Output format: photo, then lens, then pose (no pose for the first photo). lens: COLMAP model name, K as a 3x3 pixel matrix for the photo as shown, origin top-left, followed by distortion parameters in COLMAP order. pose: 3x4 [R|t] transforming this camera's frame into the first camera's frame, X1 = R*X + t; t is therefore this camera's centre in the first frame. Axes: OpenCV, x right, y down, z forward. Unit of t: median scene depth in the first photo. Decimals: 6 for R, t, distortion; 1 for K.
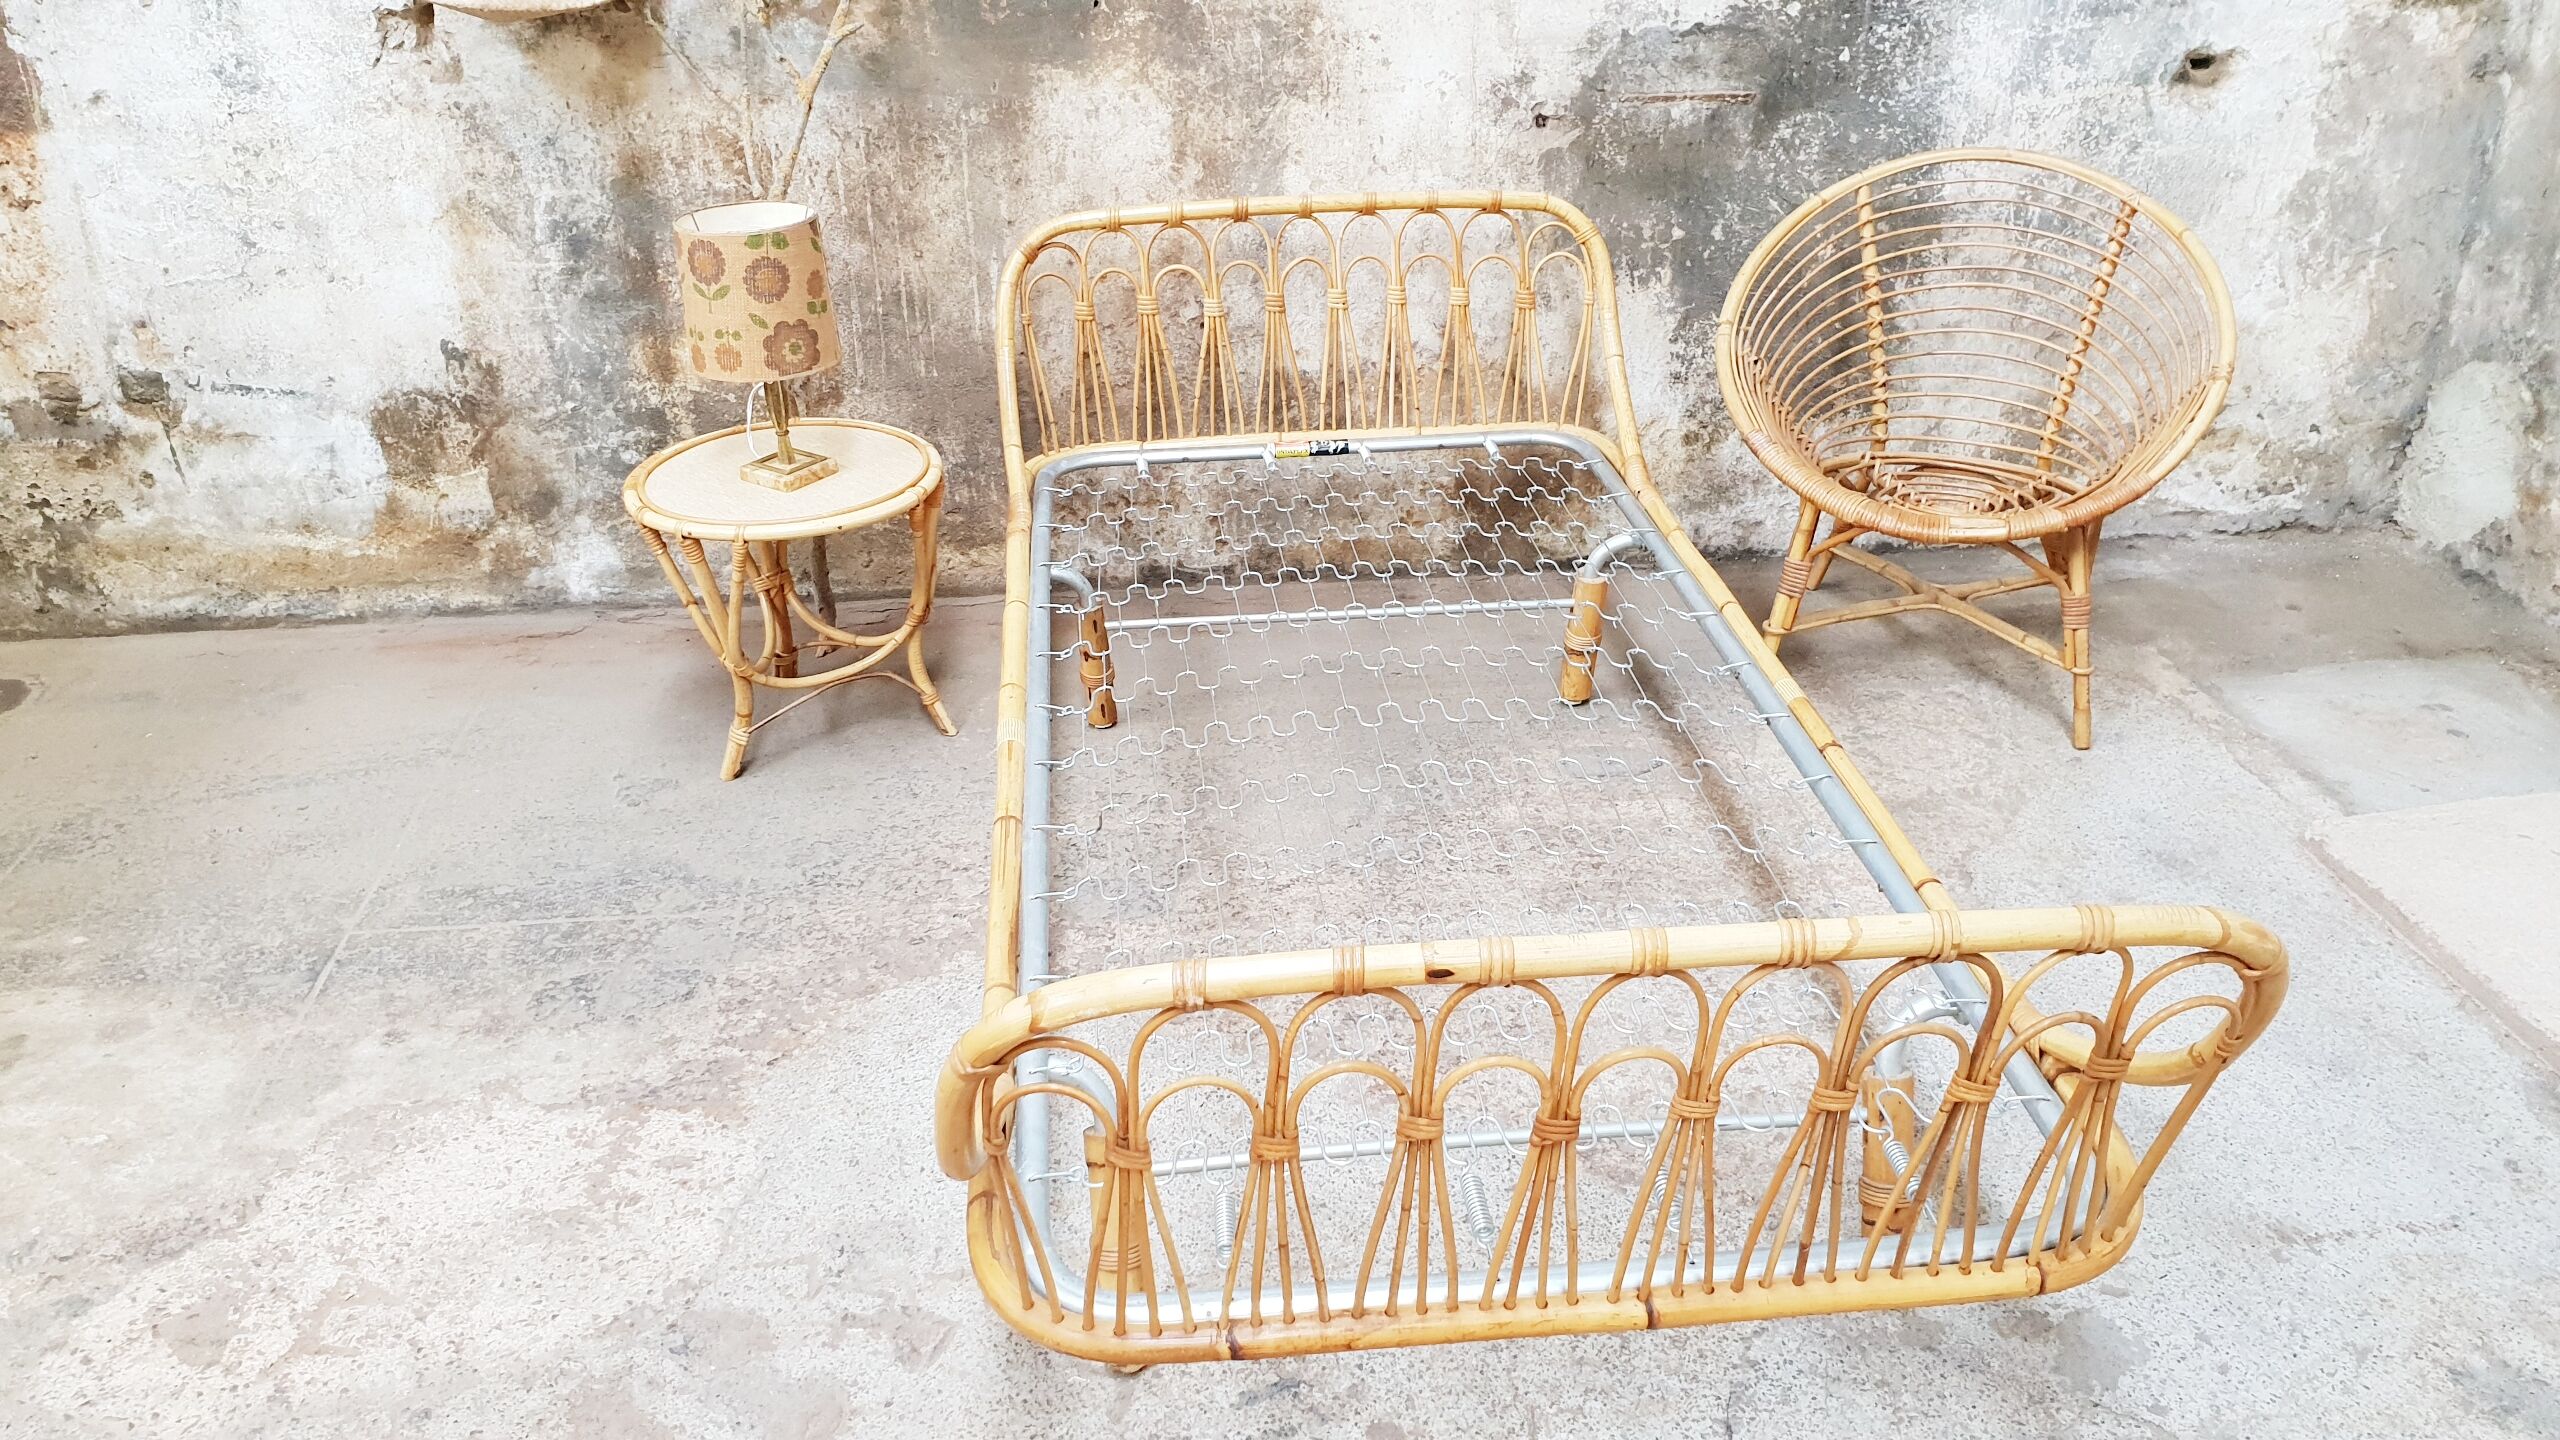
lens RADIAL K [[2020.1, 0, 1253.6], [0, 2020.1, 705.6], [0, 0, 1]] dist [0.000076, 0.013754]
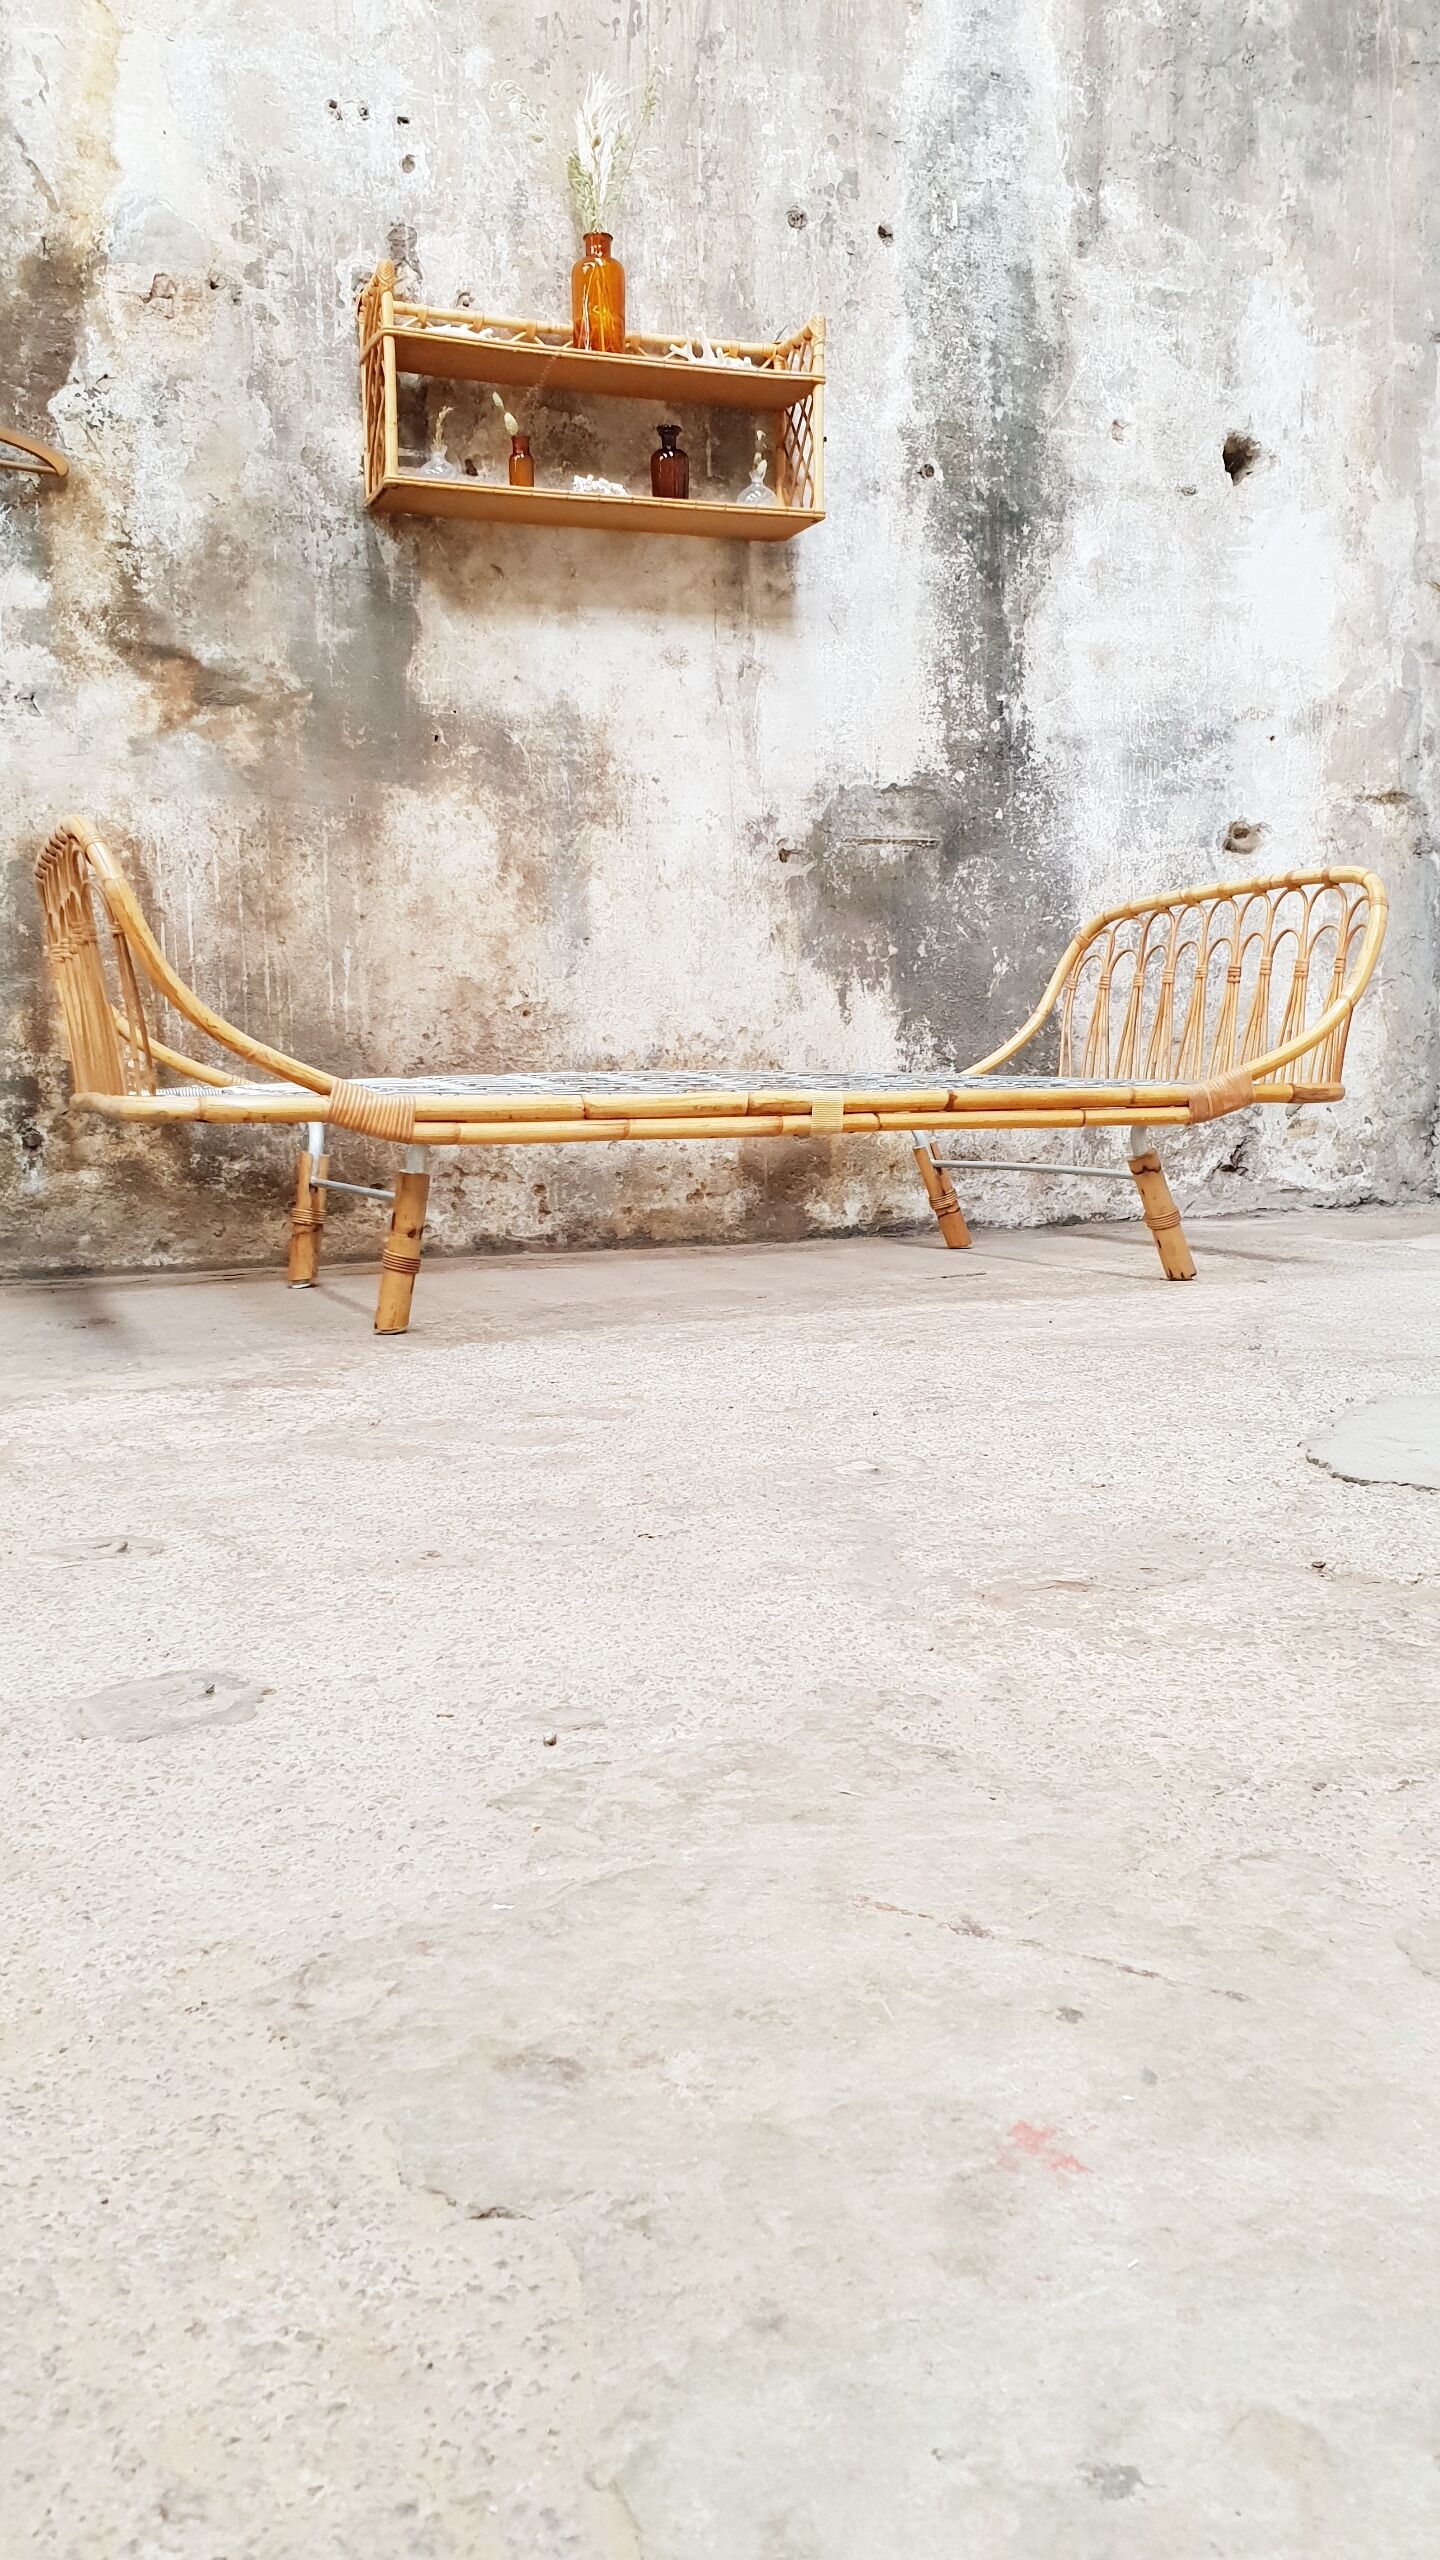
lens RADIAL K [[2020.1, 0, 737.4], [0, 2020.1, 1263.7], [0, 0, 1]] dist [0.000076, 0.013754]
pose [[0.960212, -0.034610, 0.277120, -0.246740], [0.135014, 0.926154, -0.352151, 0.391703], [-0.244467, 0.375554, 0.893977, -0.015291]]
